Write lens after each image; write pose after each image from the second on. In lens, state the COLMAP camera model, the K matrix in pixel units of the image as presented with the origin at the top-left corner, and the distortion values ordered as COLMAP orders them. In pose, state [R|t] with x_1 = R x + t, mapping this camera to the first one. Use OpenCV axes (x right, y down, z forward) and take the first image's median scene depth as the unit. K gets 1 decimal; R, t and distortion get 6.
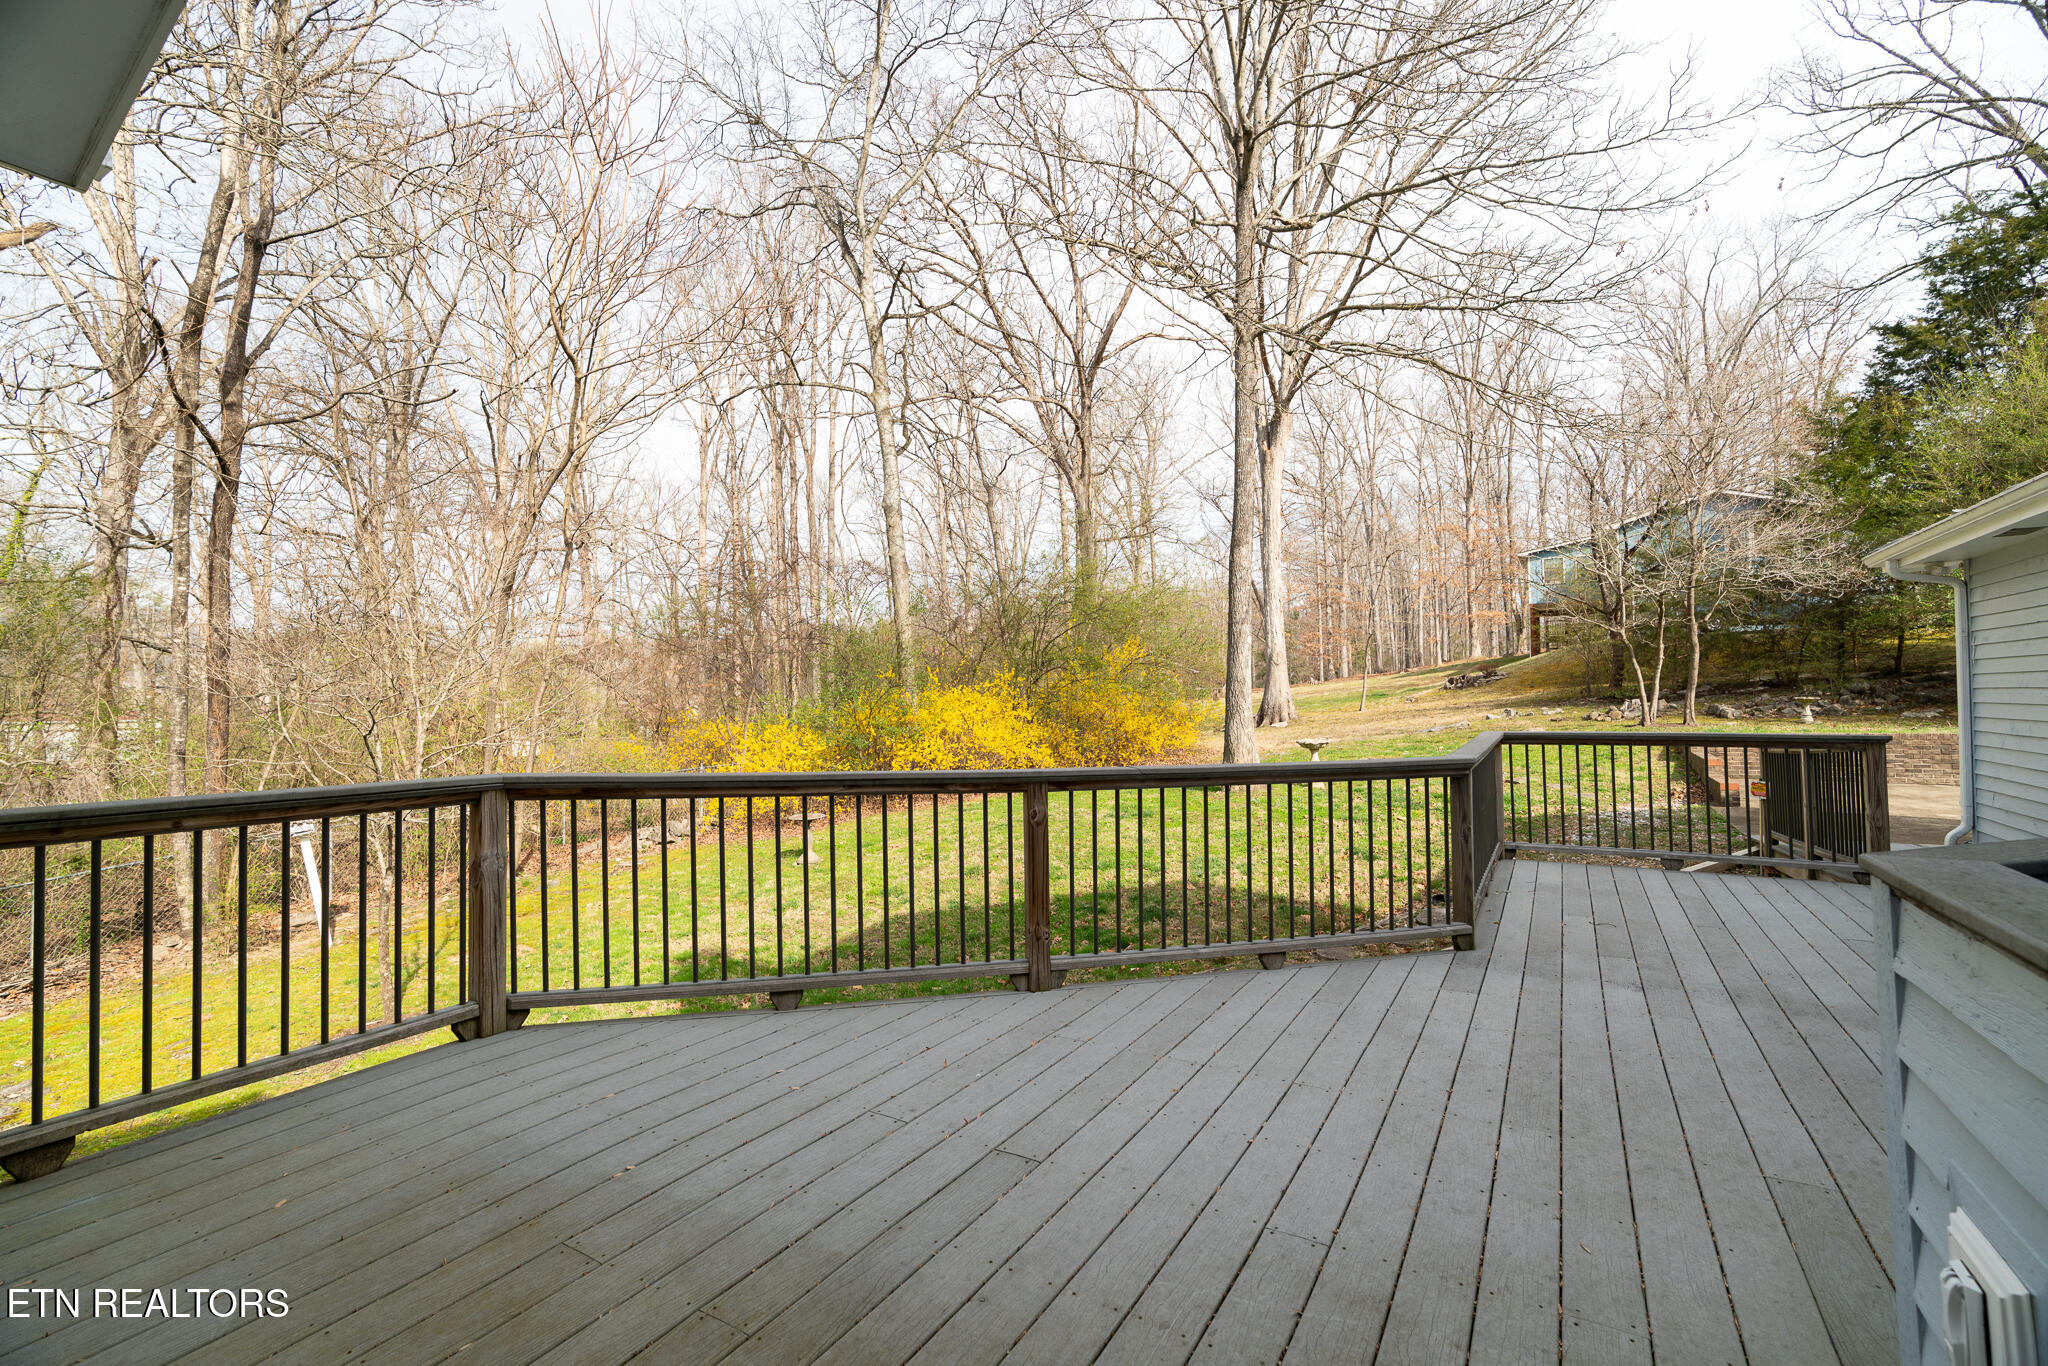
lens RADIAL K [[933.2, 0, 1024.0], [0, 933.2, 683.0], [0, 0, 1]] dist [0.000647, 0.000063]
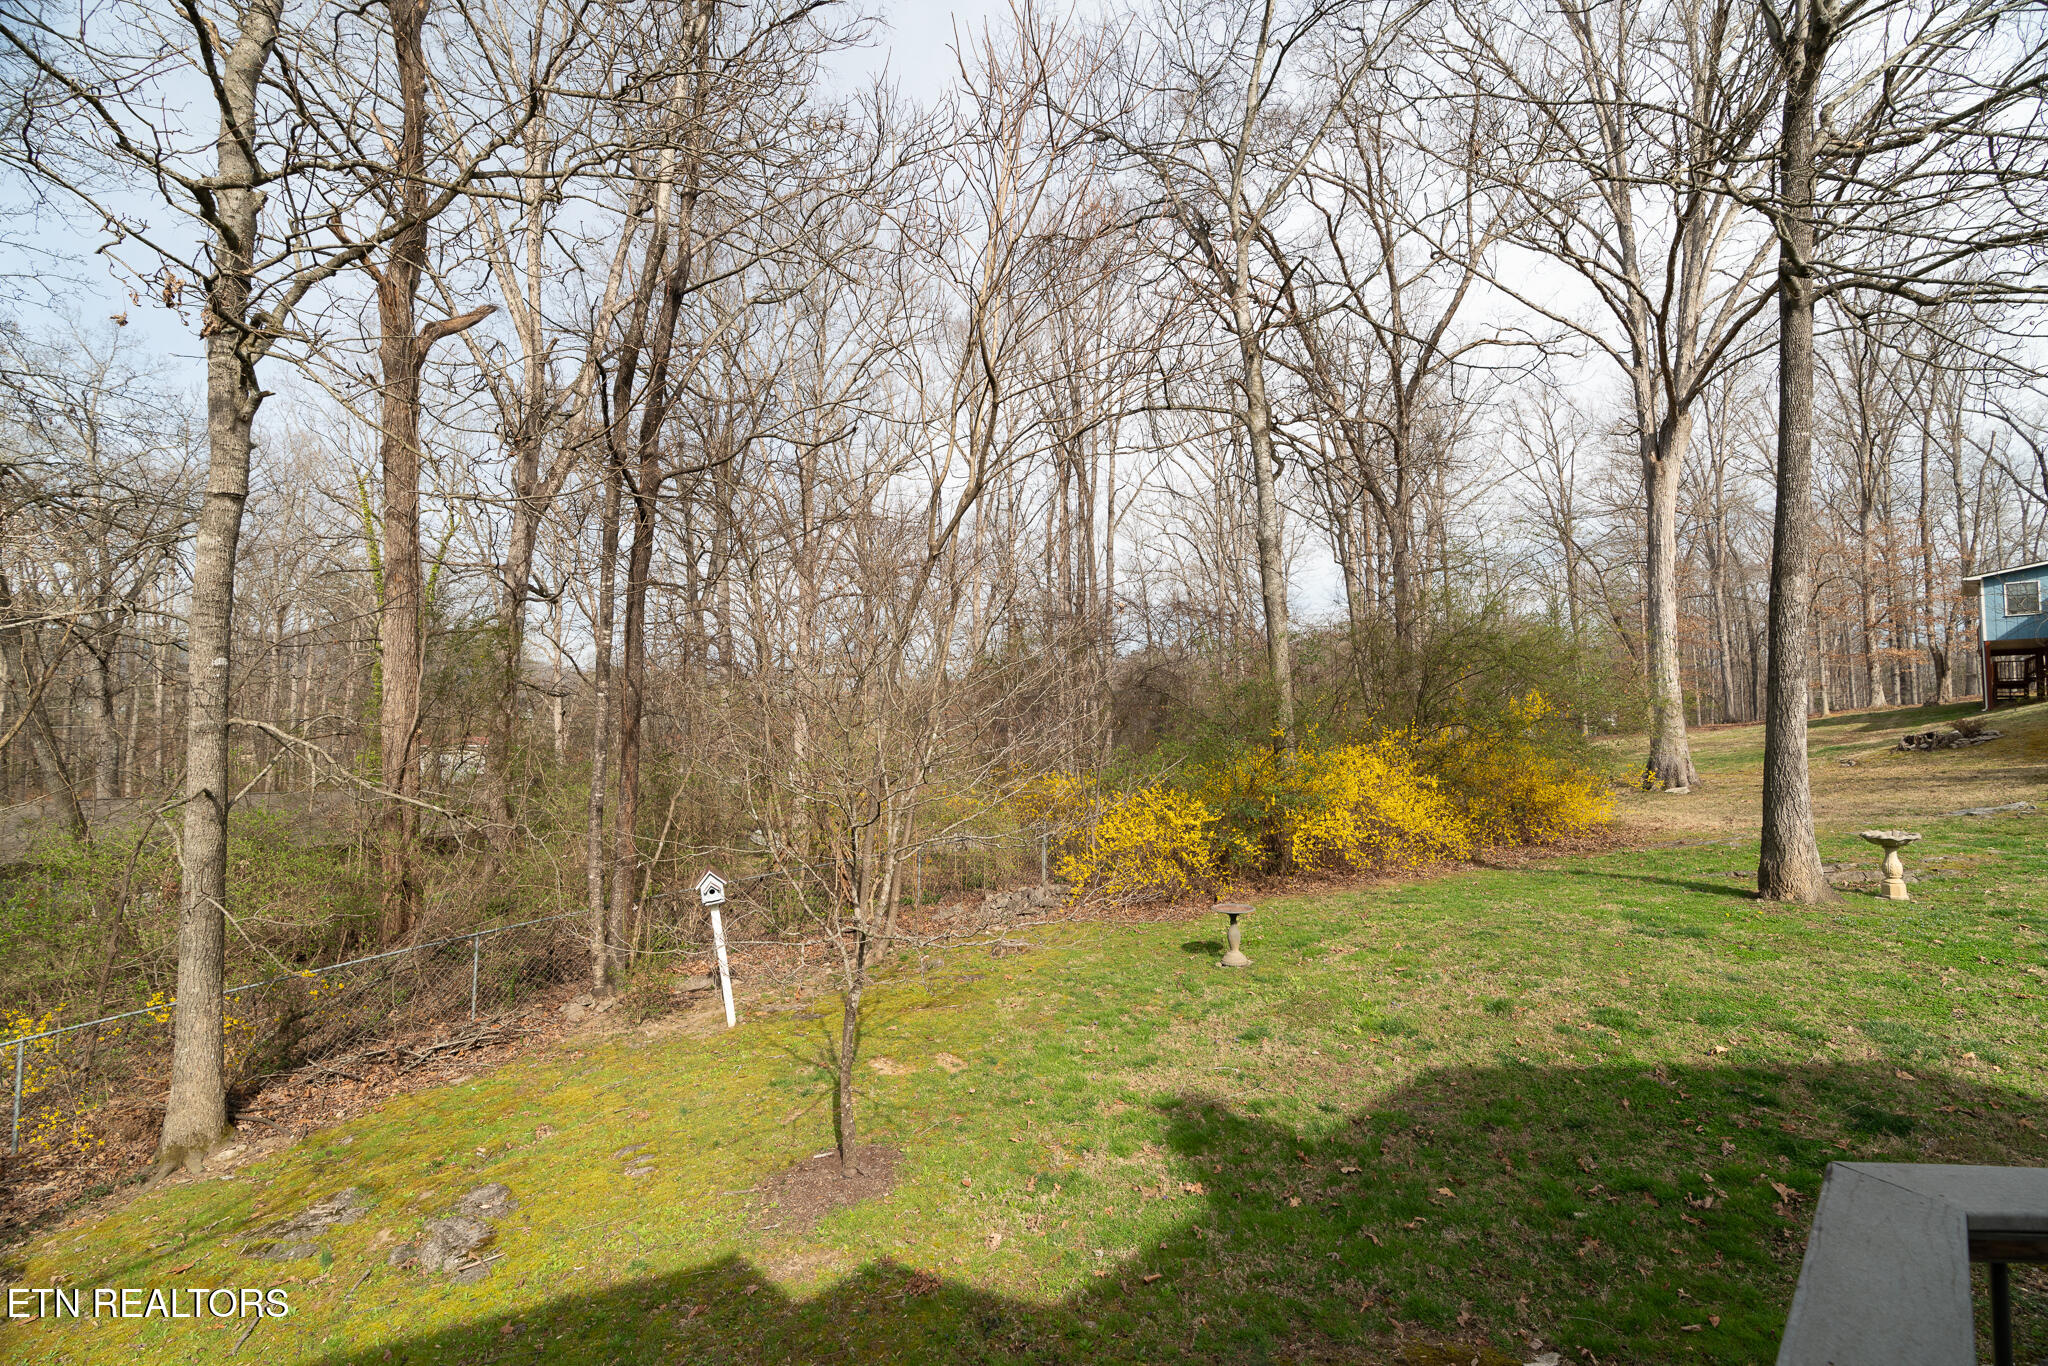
lens RADIAL K [[927.9, 0, 1013.7], [0, 927.9, 693.1], [0, 0, 1]] dist [-0.013411, 0.000187]
pose [[0.969280, 0.007471, -0.245848, -0.143695], [-0.014562, 0.999528, -0.027038, -0.015996], [0.245530, 0.029787, 0.968931, 0.094561]]
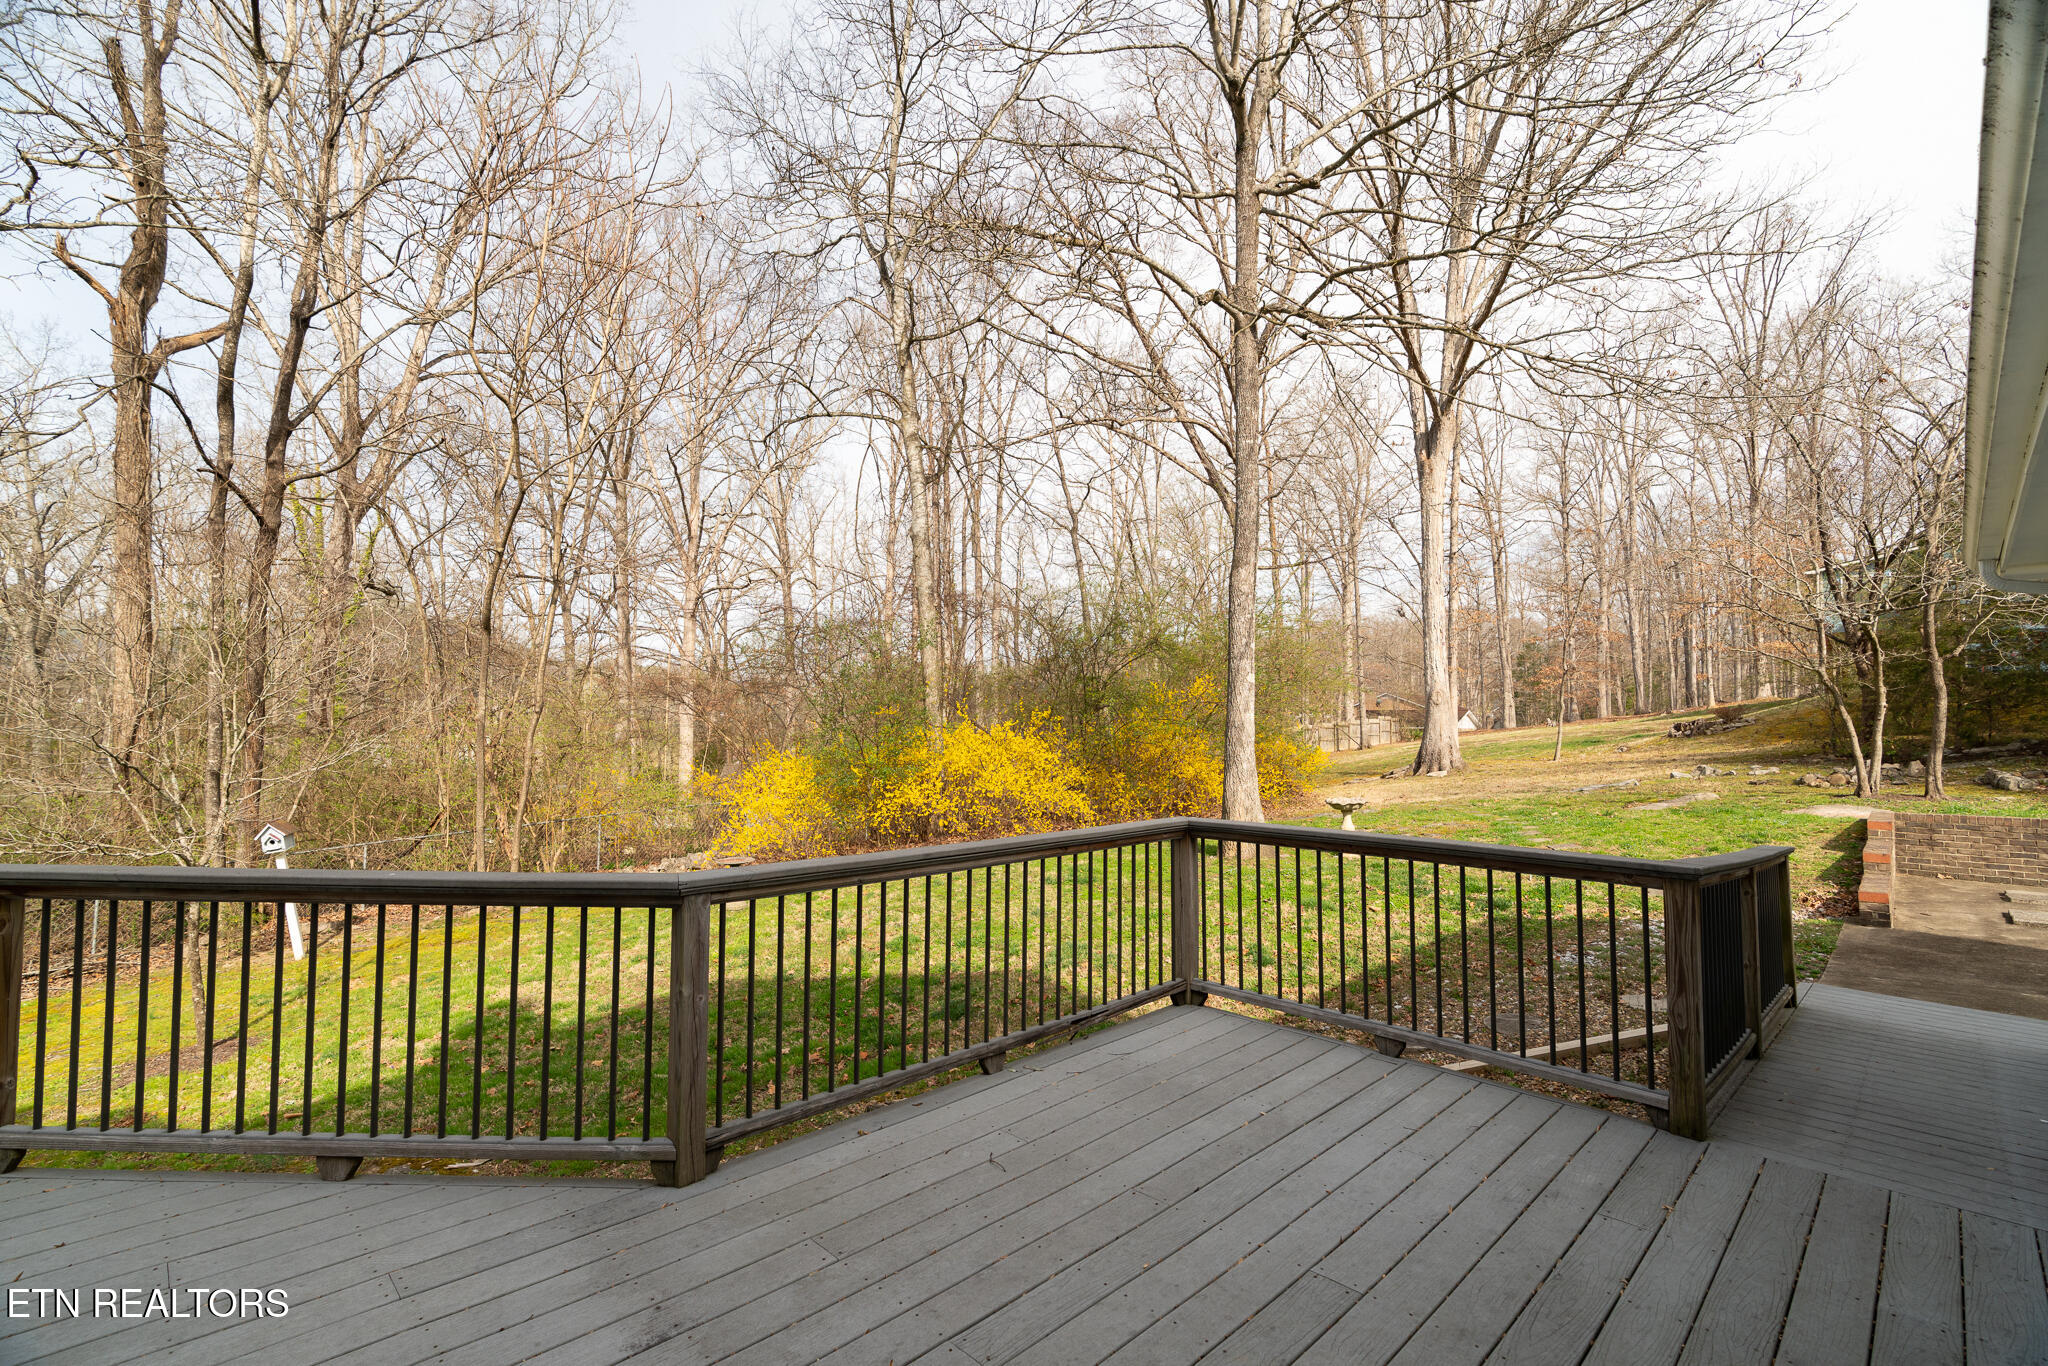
lens RADIAL K [[933.2, 0, 1024.0], [0, 933.2, 683.0], [0, 0, 1]] dist [0.000647, 0.000063]
pose [[0.964233, 0.008365, -0.264925, 0.200075], [-0.017260, 0.999362, -0.031265, -0.008496], [0.264494, 0.034719, 0.963762, 0.101536]]
